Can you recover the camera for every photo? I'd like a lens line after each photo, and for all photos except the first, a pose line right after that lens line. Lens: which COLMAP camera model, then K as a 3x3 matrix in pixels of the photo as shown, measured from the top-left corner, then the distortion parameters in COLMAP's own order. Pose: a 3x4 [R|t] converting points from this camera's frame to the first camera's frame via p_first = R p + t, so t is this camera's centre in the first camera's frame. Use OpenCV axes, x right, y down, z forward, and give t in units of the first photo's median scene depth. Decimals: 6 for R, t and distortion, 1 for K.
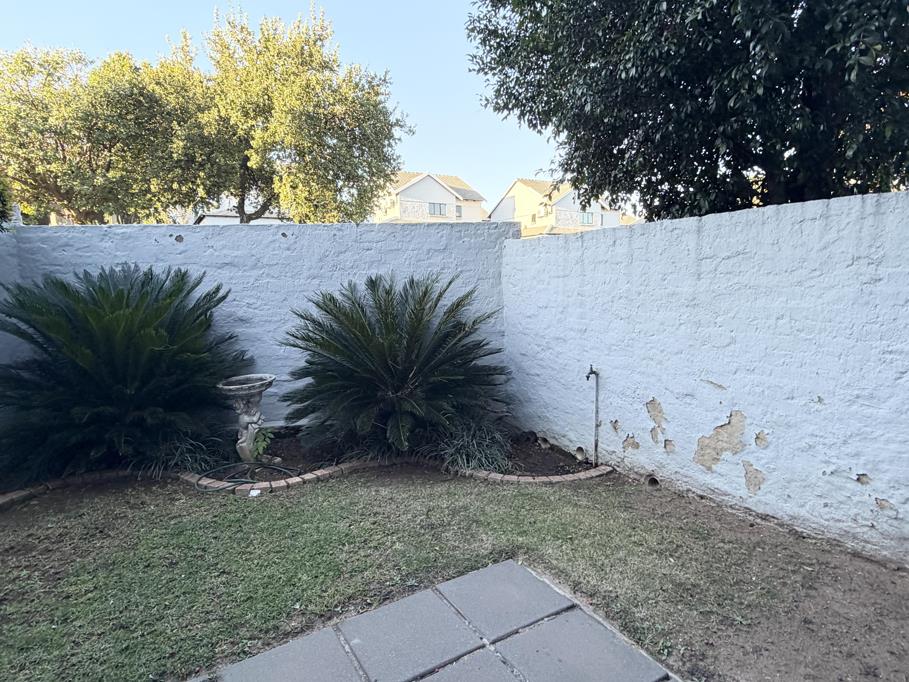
lens RADIAL K [[508.2, 0, 457.8], [0, 508.2, 342.7], [0, 0, 1]] dist [-0.003610, -0.002347]
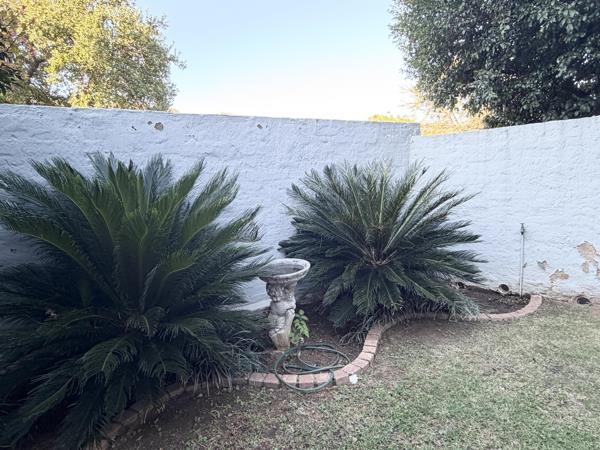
lens RADIAL K [[335.4, 0, 299.4], [0, 335.4, 224.0], [0, 0, 1]] dist [-0.003610, -0.002347]
pose [[0.925469, -0.079537, 0.370379, -0.561367], [0.078955, 0.996737, 0.016759, -0.016158], [-0.370503, 0.013734, 0.928730, 0.338810]]
